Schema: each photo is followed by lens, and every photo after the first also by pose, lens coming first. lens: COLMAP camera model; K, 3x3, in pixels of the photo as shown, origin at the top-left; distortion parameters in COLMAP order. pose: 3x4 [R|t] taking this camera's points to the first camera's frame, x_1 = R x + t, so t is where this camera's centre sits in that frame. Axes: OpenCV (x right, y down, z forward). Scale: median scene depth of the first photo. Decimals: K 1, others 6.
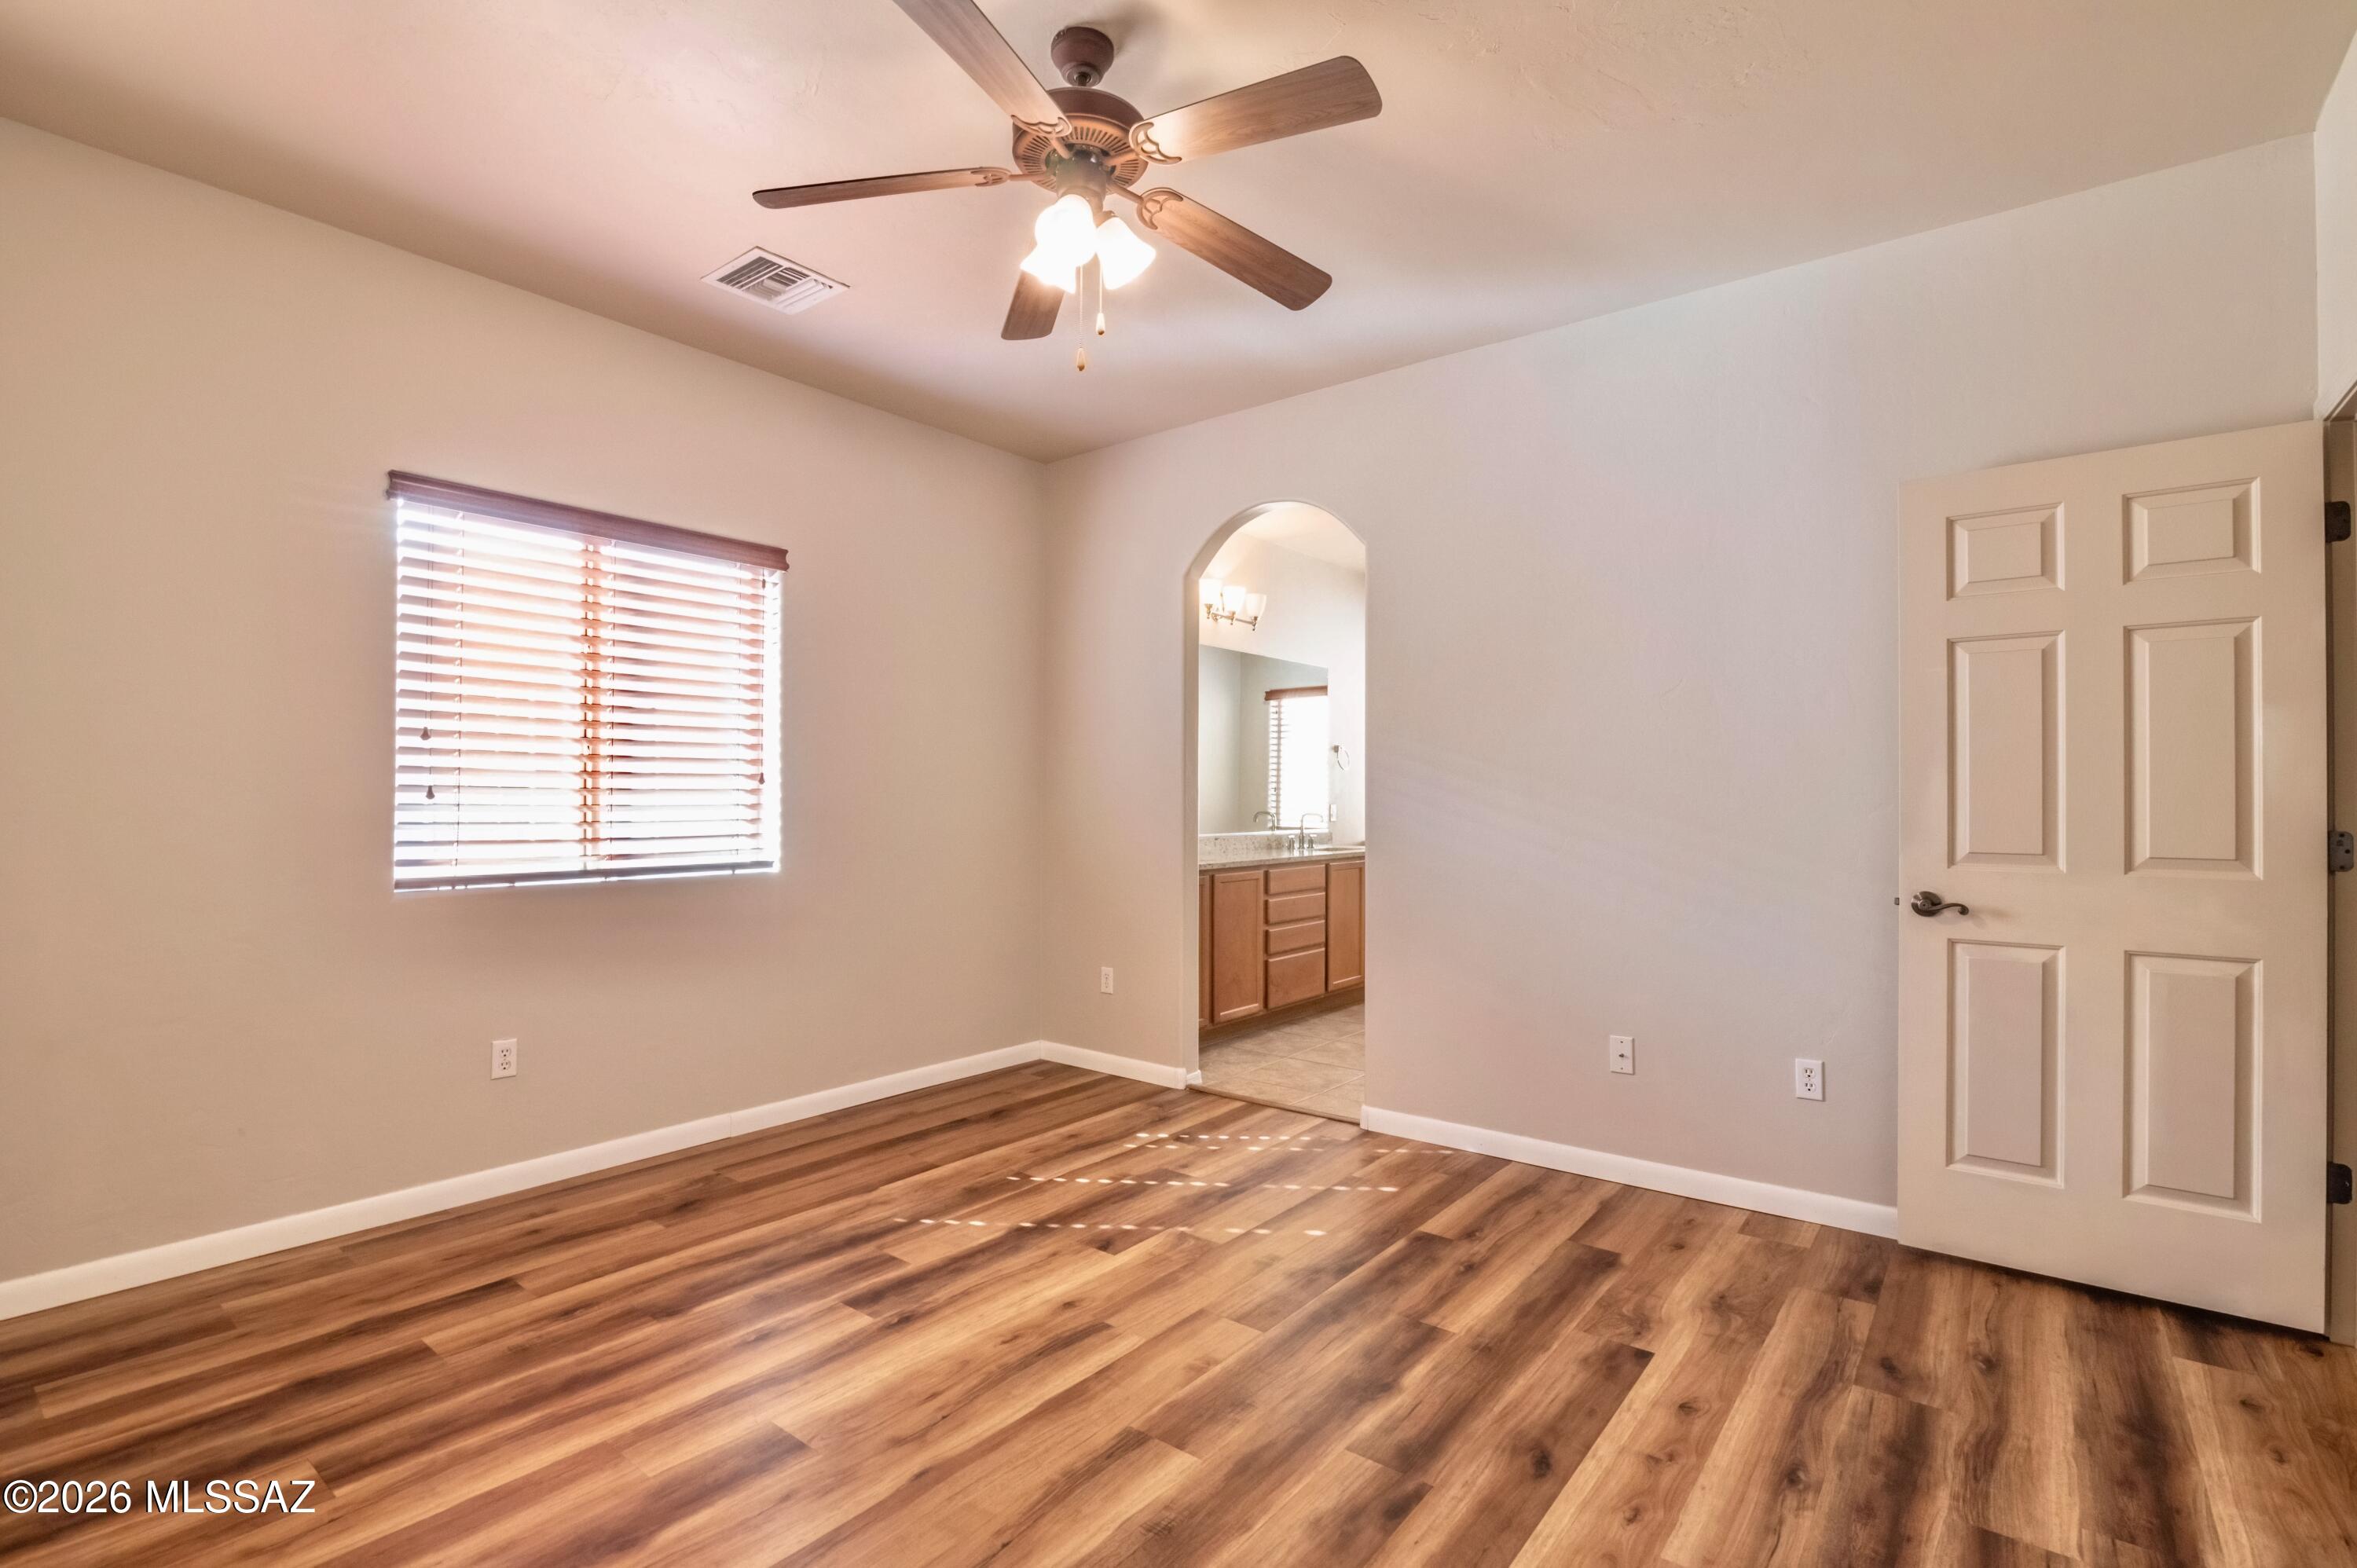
lens RADIAL K [[1081.4, 0, 1184.4], [0, 1081.4, 792.5], [0, 0, 1]] dist [-0.021197, 0.001848]
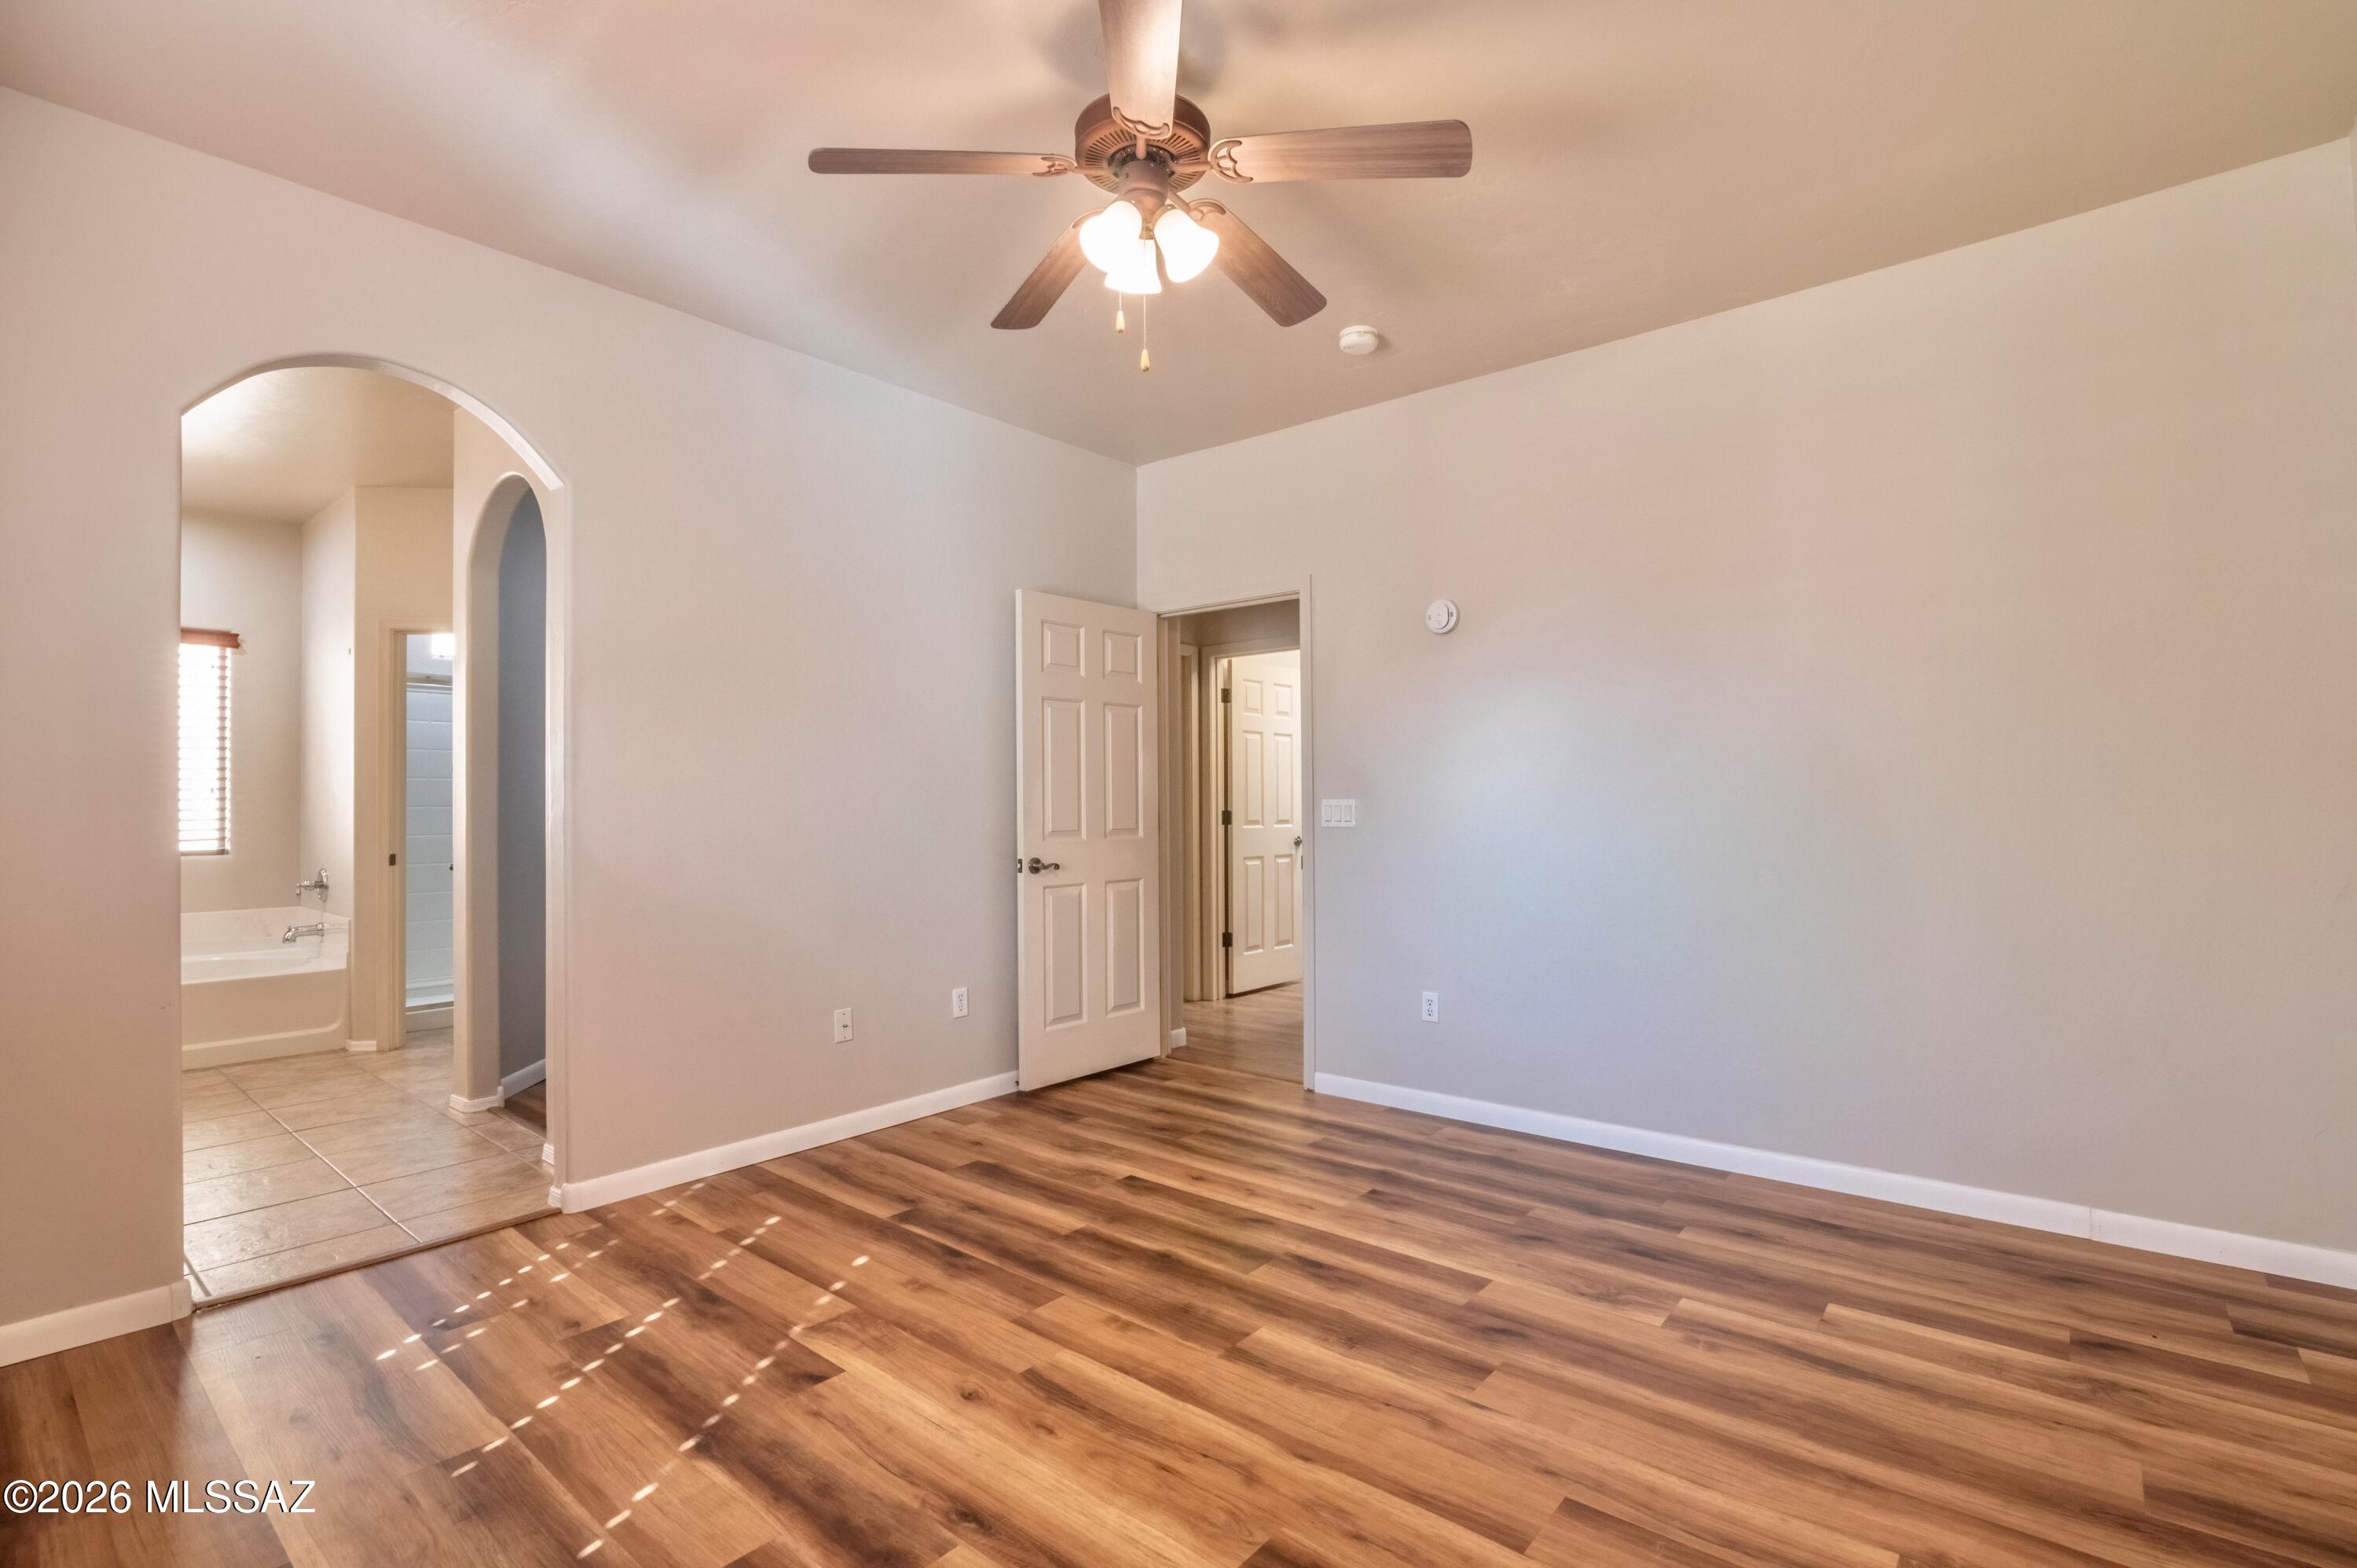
lens RADIAL K [[1081.4, 0, 1185.0], [0, 1081.4, 790.1], [0, 0, 1]] dist [-0.021197, 0.001848]
pose [[0.030756, 0.005677, 0.999511, -0.872251], [0.000362, 0.999984, -0.005691, 0.003792], [-0.999527, 0.000537, 0.030753, 0.739659]]
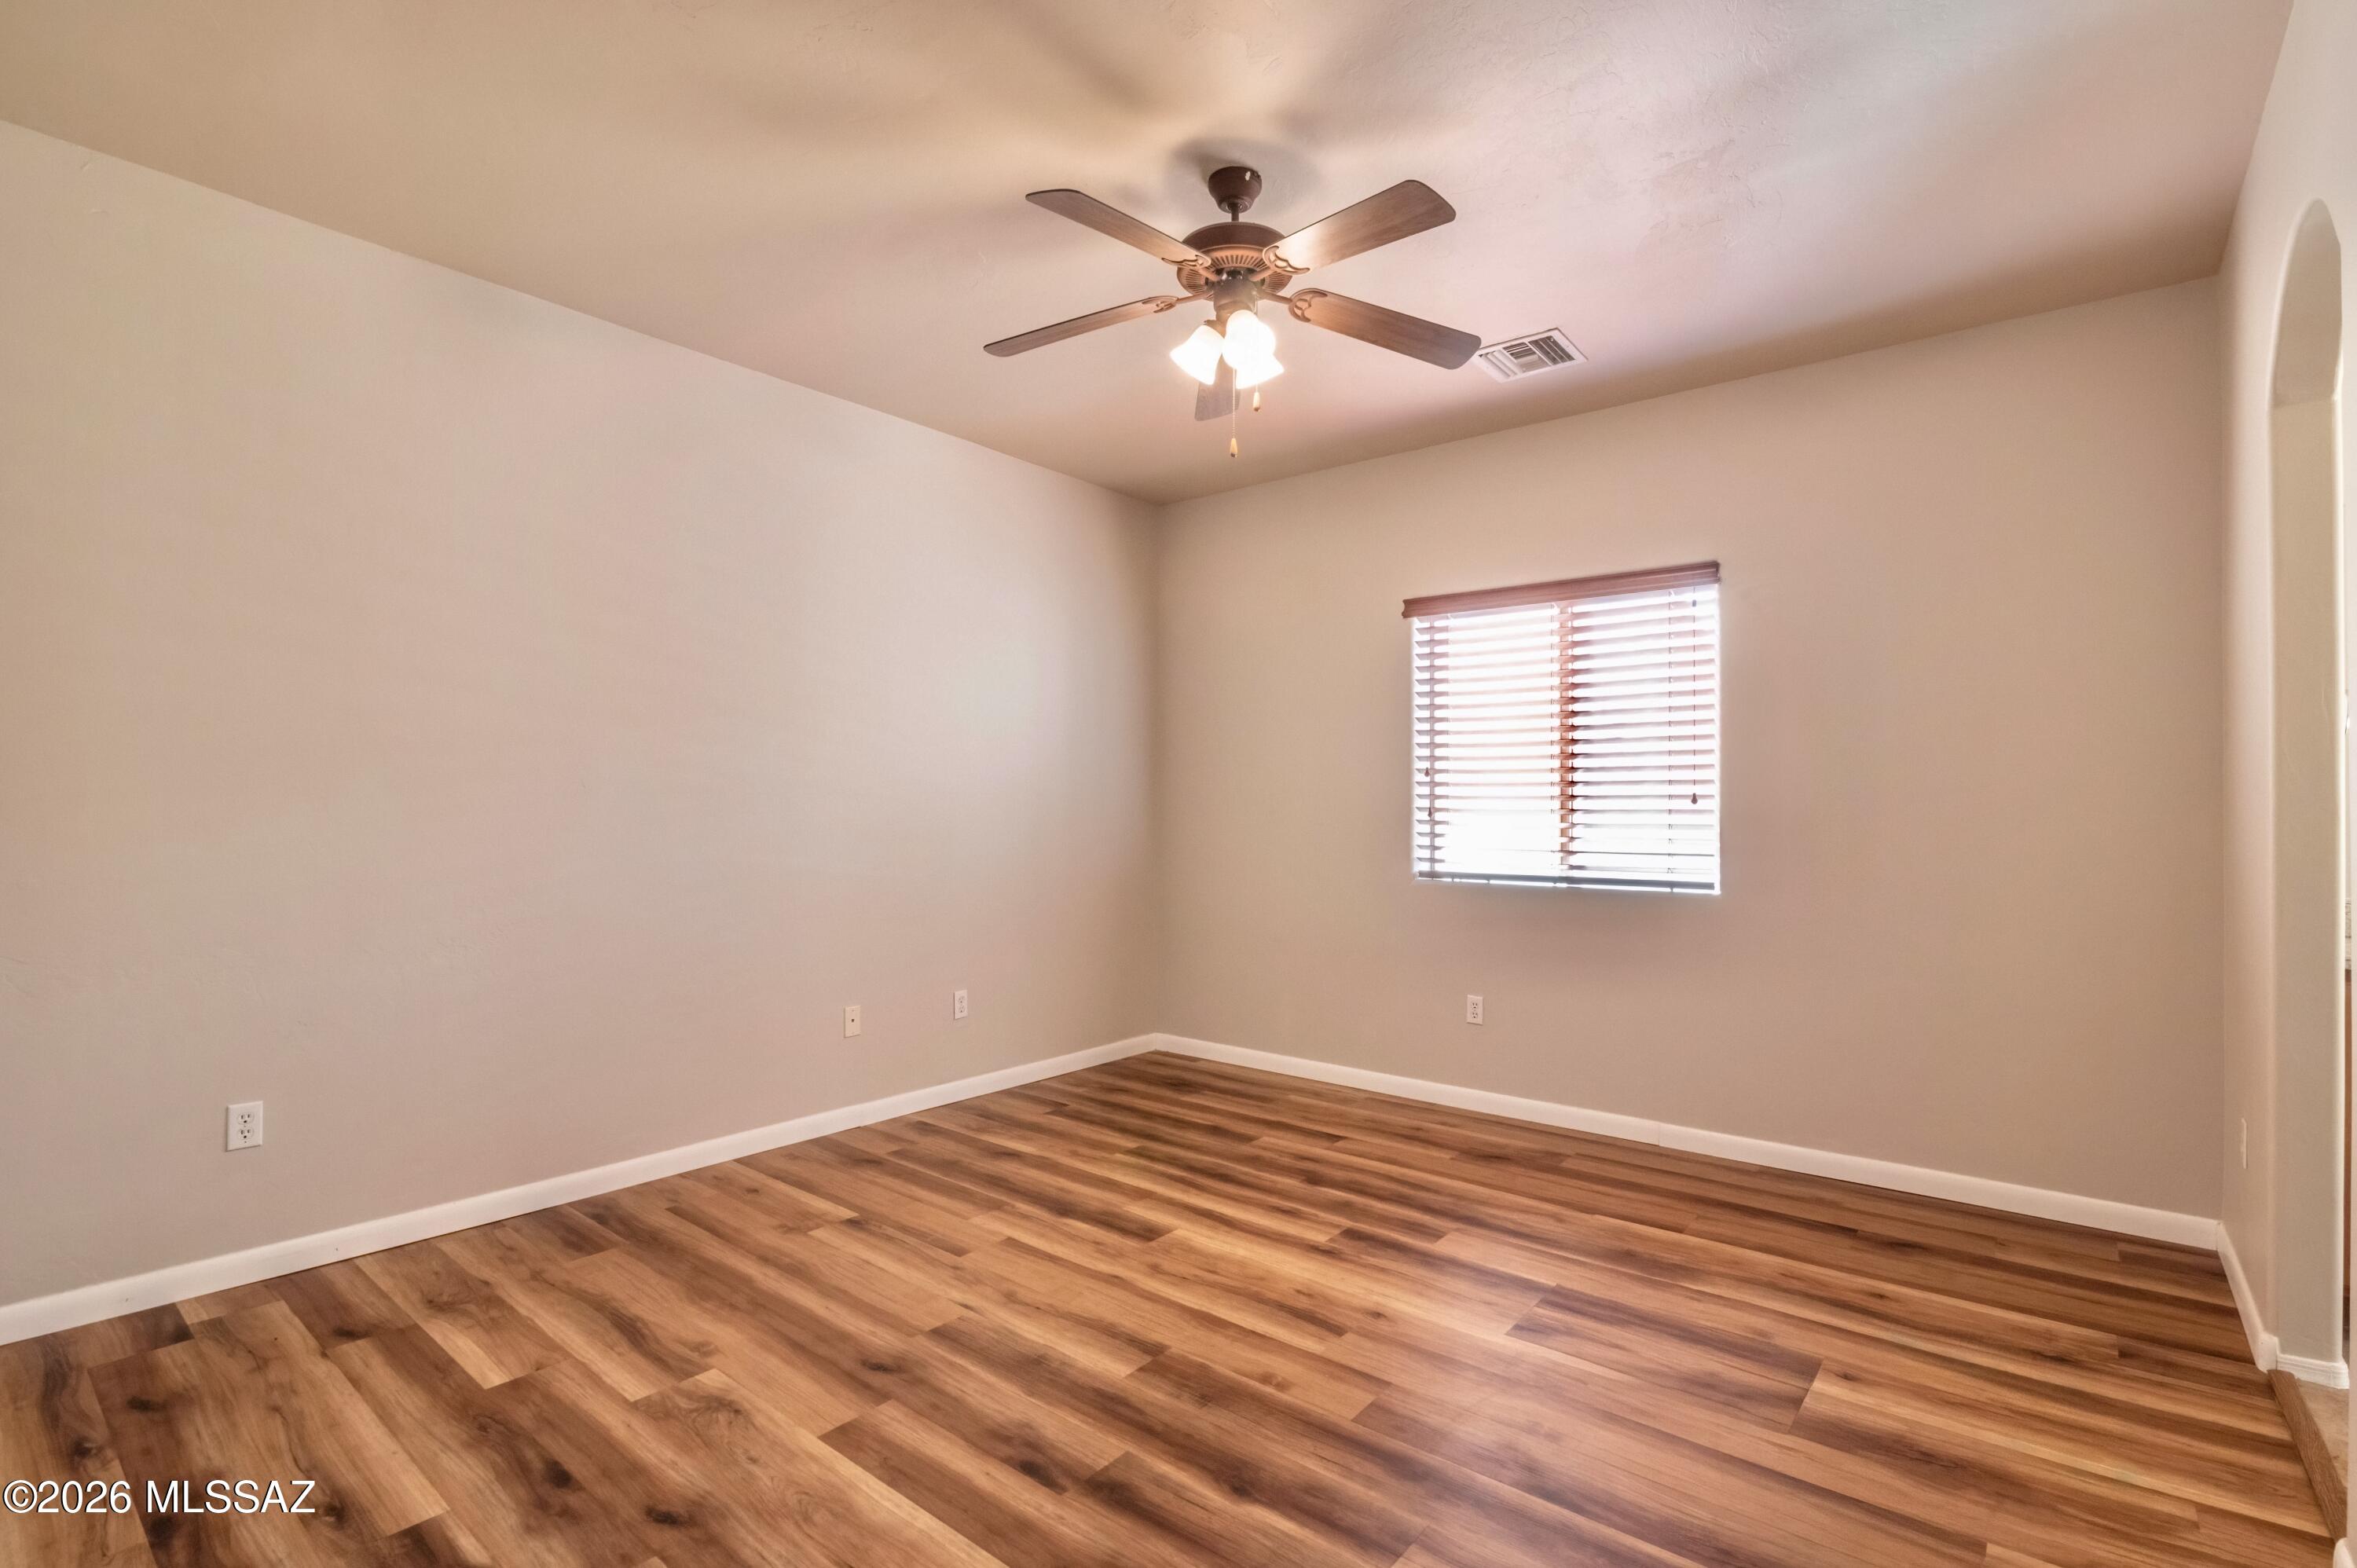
lens RADIAL K [[1081.4, 0, 1184.4], [0, 1081.4, 786.5], [0, 0, 1]] dist [-0.021197, 0.001848]
pose [[-0.018540, -0.020260, -0.999623, 0.856096], [0.001548, 0.999793, -0.020292, -0.006572], [0.999827, -0.001923, -0.018505, 0.768018]]
